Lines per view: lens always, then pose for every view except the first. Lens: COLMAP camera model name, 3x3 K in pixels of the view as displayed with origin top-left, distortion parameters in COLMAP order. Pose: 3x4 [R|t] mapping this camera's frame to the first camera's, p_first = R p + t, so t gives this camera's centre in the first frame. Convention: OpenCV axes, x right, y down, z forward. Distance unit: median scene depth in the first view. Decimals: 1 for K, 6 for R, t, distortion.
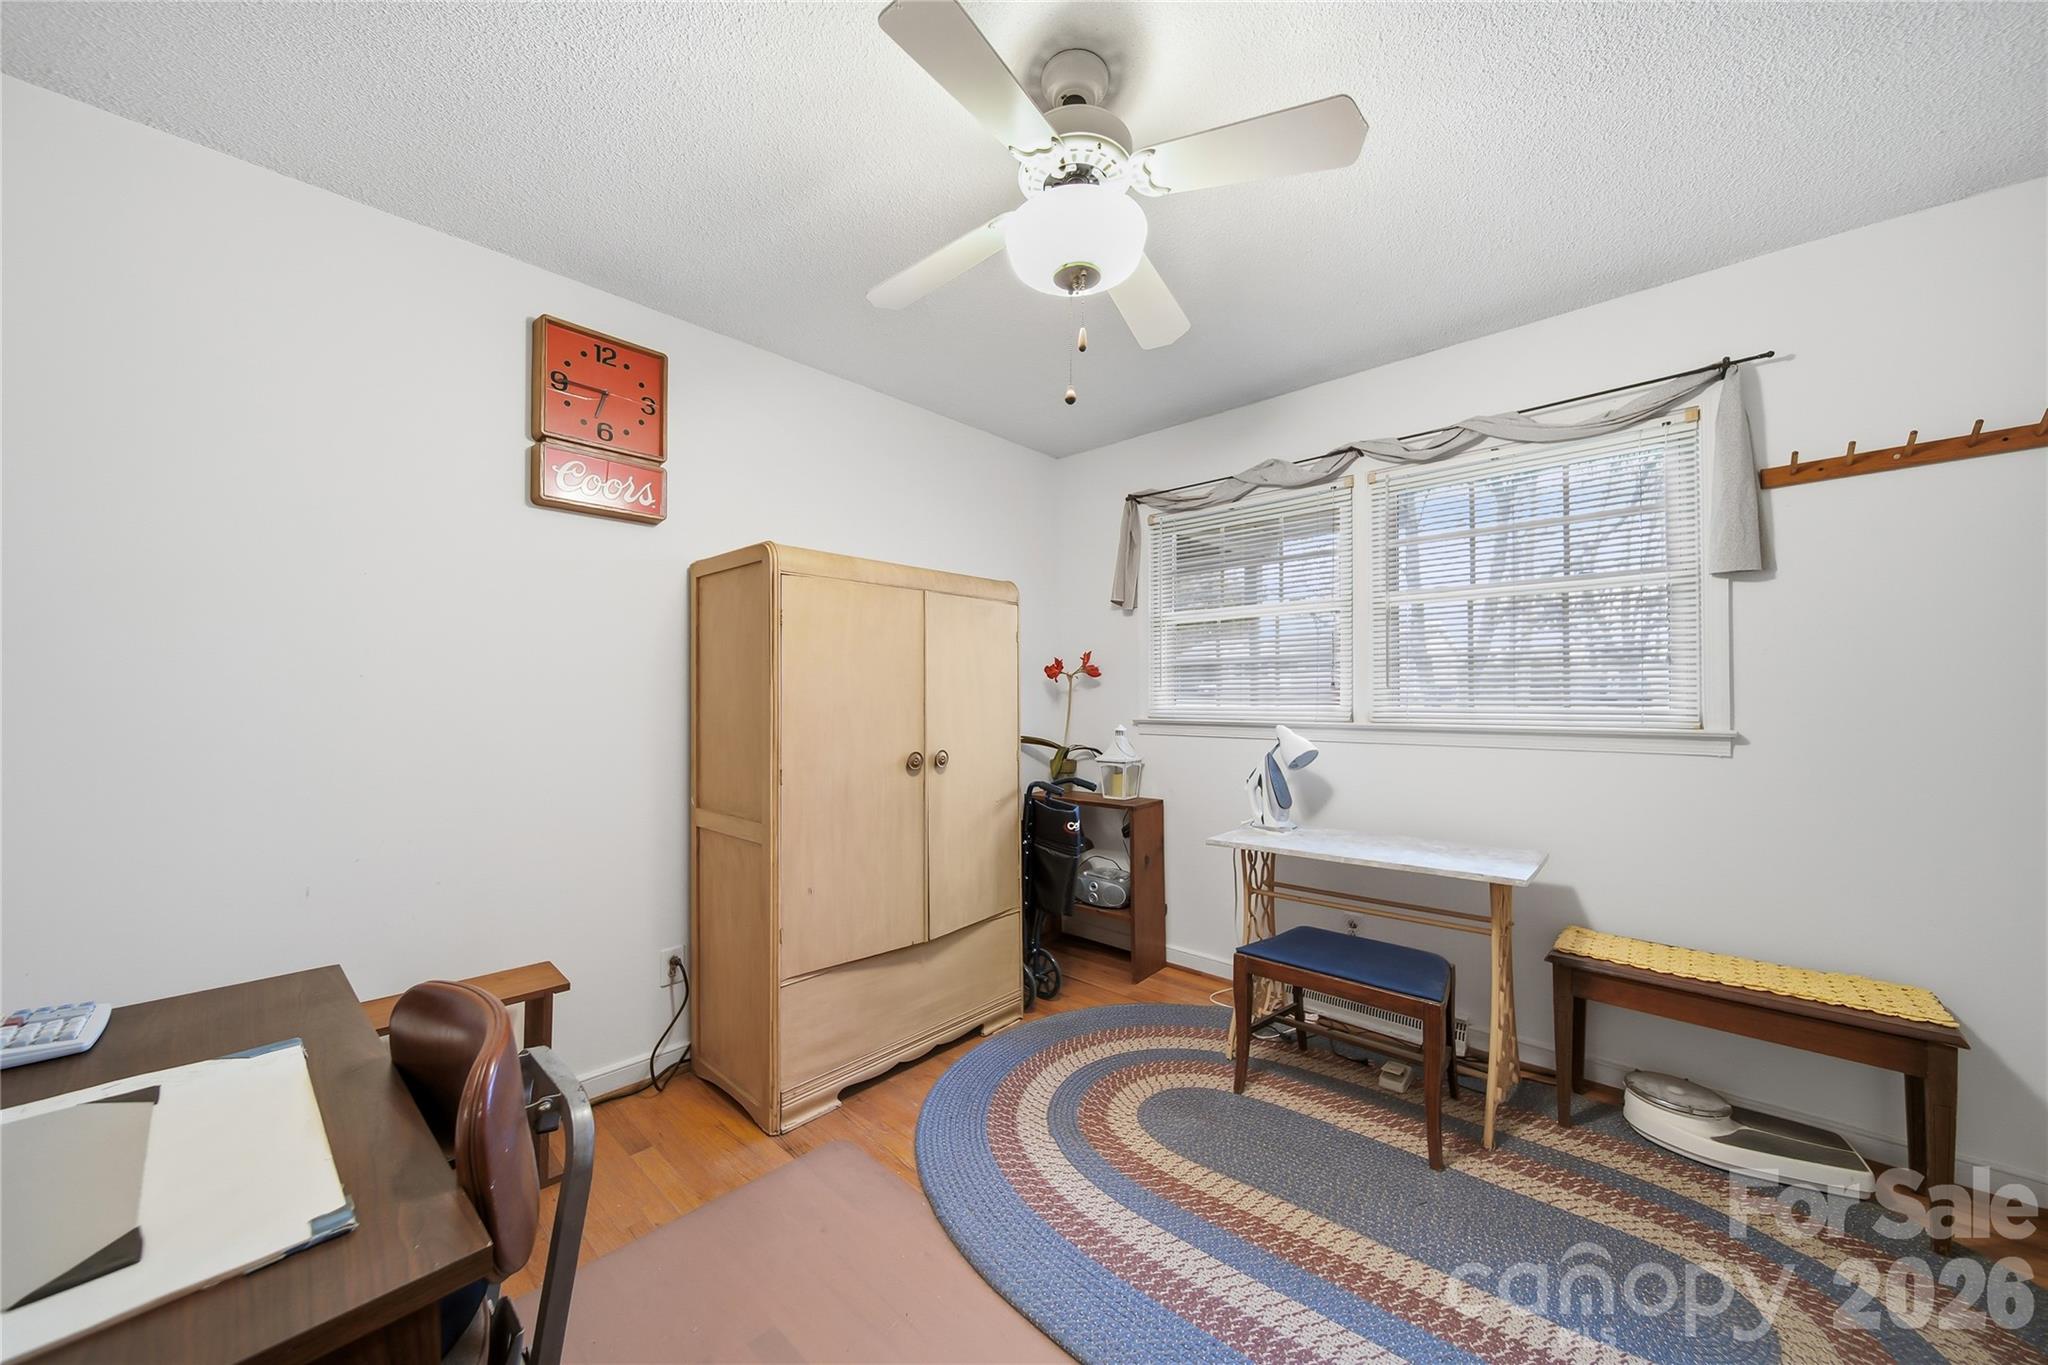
lens RADIAL K [[747.2, 0, 1029.6], [0, 747.2, 685.9], [0, 0, 1]] dist [-0.000729, -0.000404]
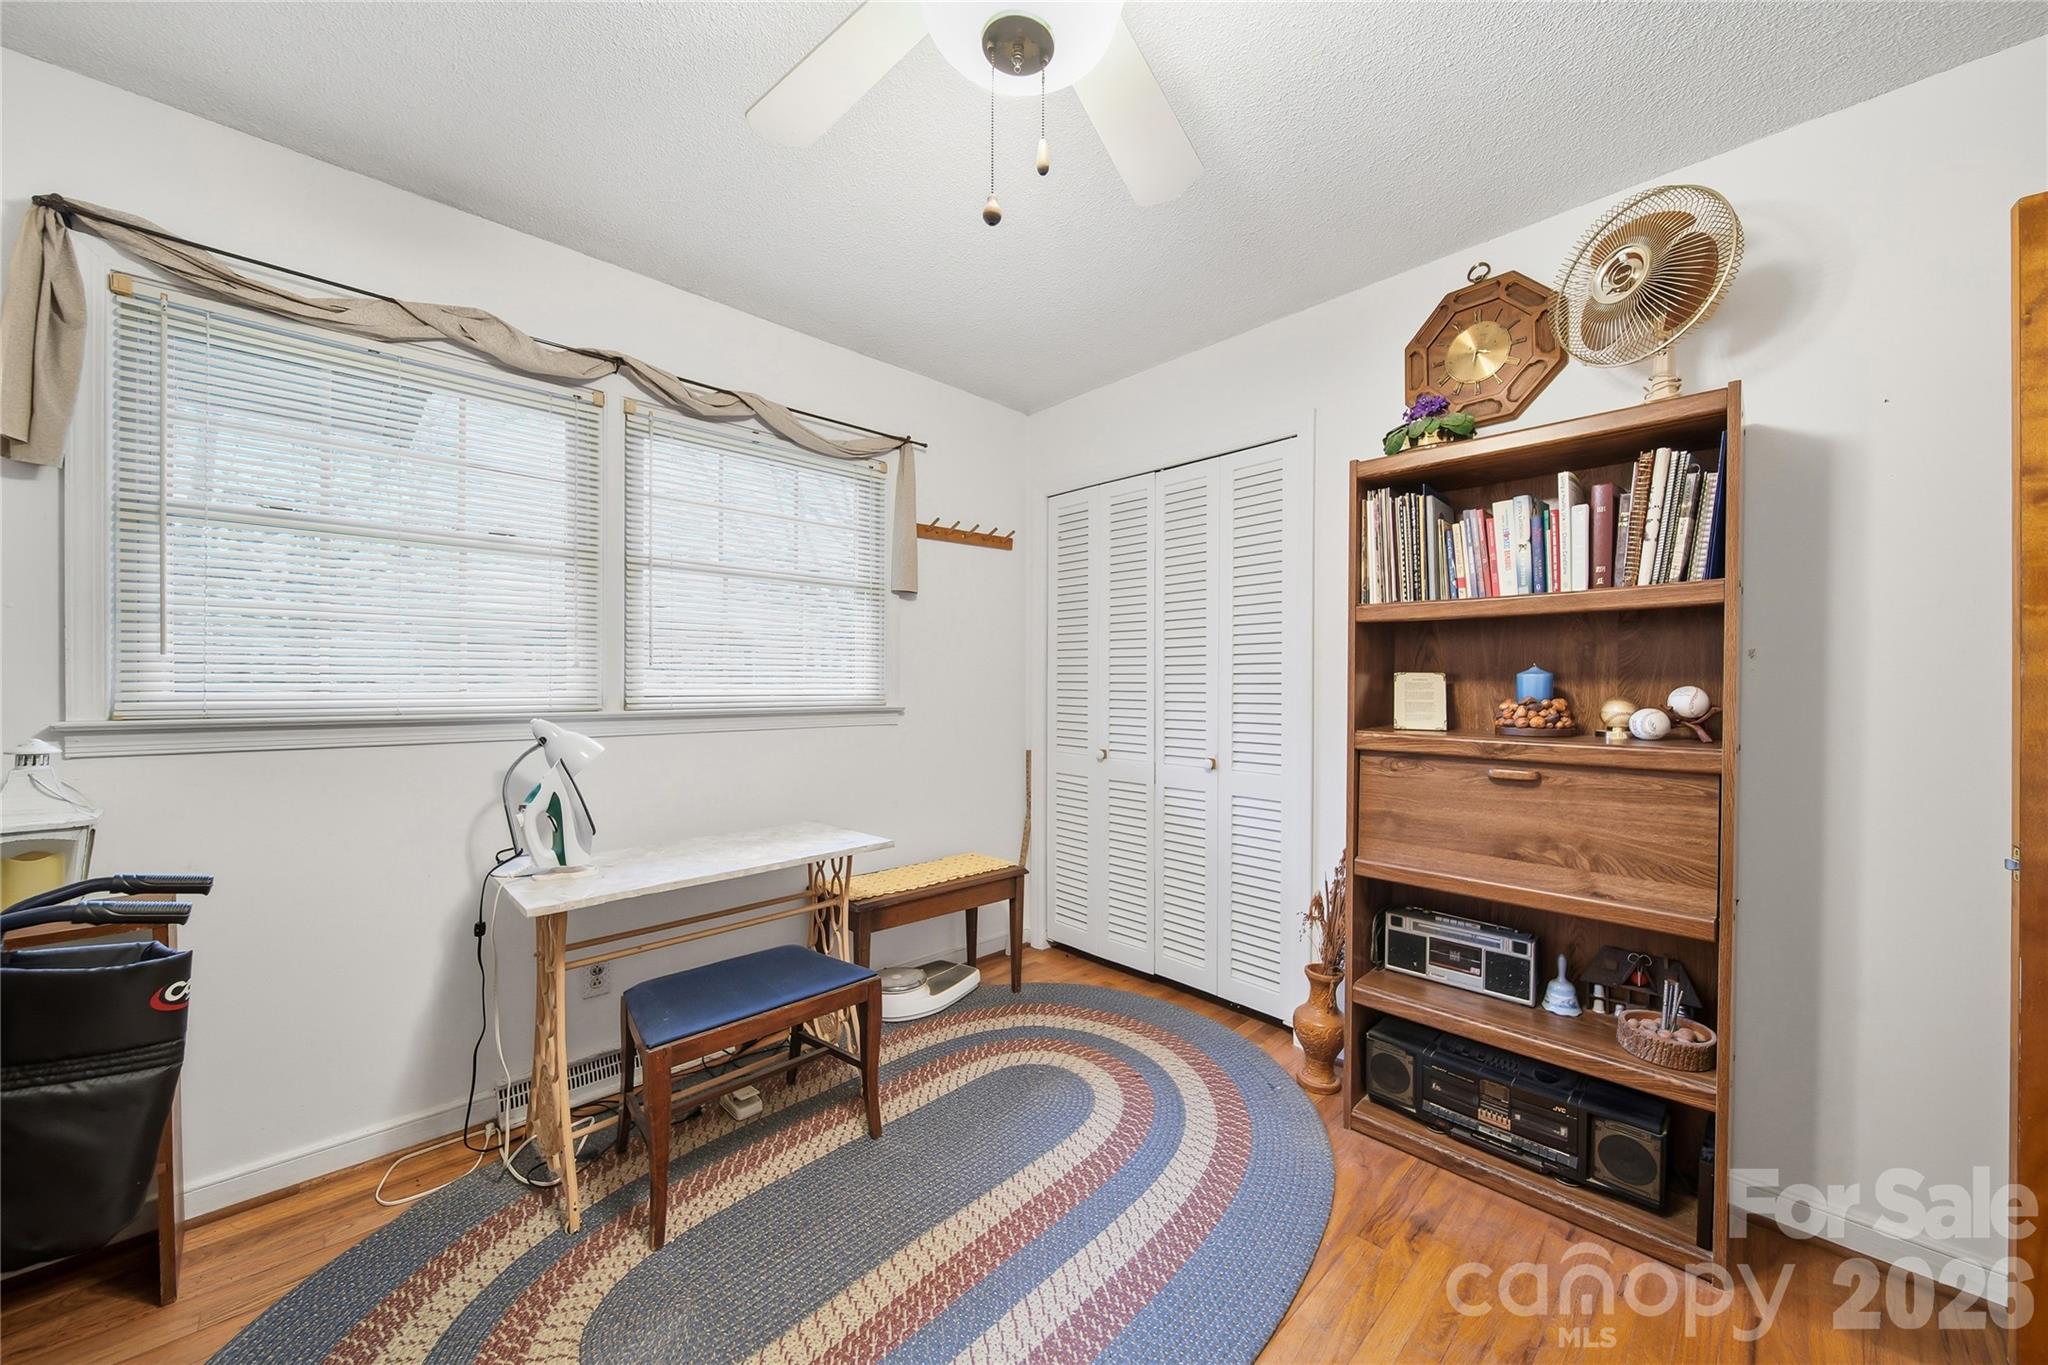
lens RADIAL K [[747.2, 0, 1029.9], [0, 747.2, 690.5], [0, 0, 1]] dist [-0.000729, -0.000404]
pose [[0.040398, -0.004967, 0.999171, -0.413572], [-0.020715, 0.999769, 0.005808, 0.017628], [-0.998969, -0.020933, 0.040286, 0.661167]]
